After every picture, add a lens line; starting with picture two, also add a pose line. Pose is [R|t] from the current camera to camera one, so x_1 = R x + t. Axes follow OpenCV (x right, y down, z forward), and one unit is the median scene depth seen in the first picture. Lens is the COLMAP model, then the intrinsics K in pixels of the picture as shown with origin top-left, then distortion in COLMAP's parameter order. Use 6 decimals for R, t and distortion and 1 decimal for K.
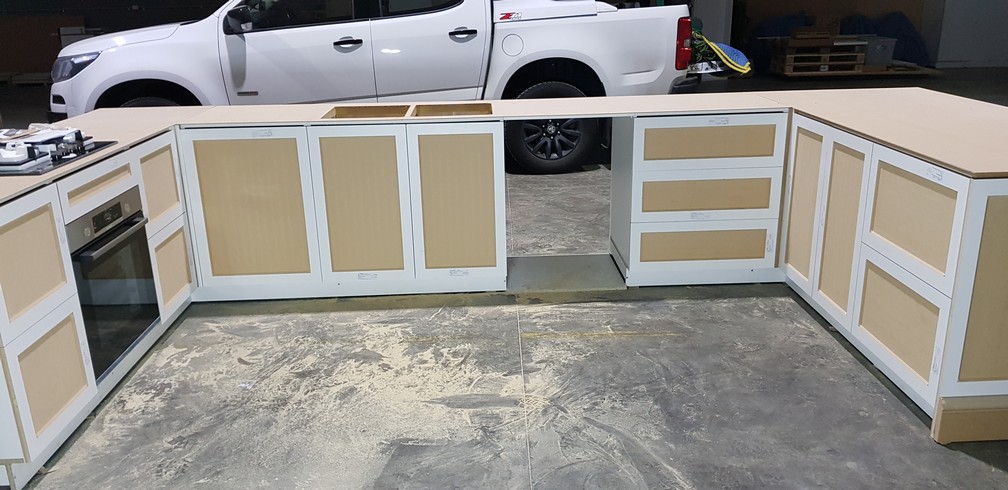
lens RADIAL K [[801.8, 0, 520.5], [0, 801.8, 225.3], [0, 0, 1]] dist [0.072997, -0.119102]
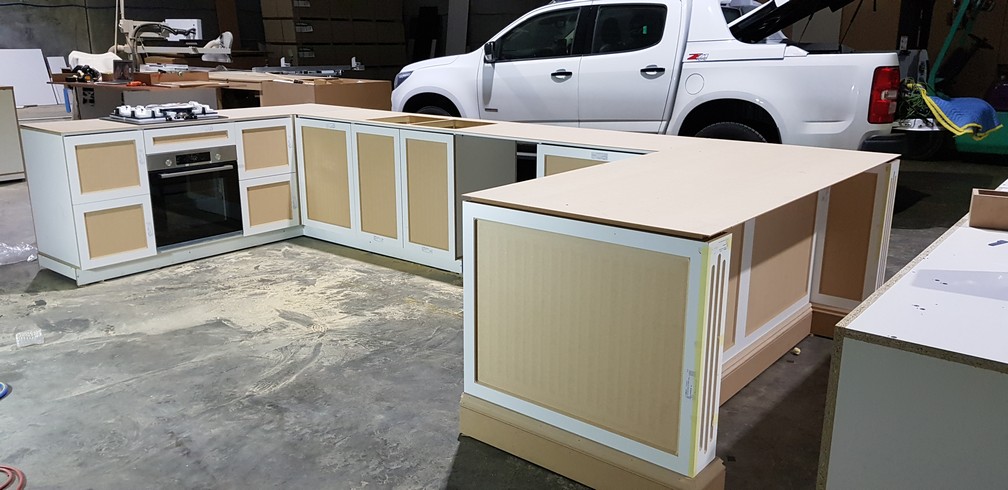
lens RADIAL K [[801.8, 0, 510.9], [0, 801.8, 245.3], [0, 0, 1]] dist [0.072997, -0.119102]
pose [[0.751240, 0.188998, -0.632391, 0.883928], [-0.203228, 0.977812, 0.050810, -0.042994], [0.627963, 0.090349, 0.772981, 0.106956]]
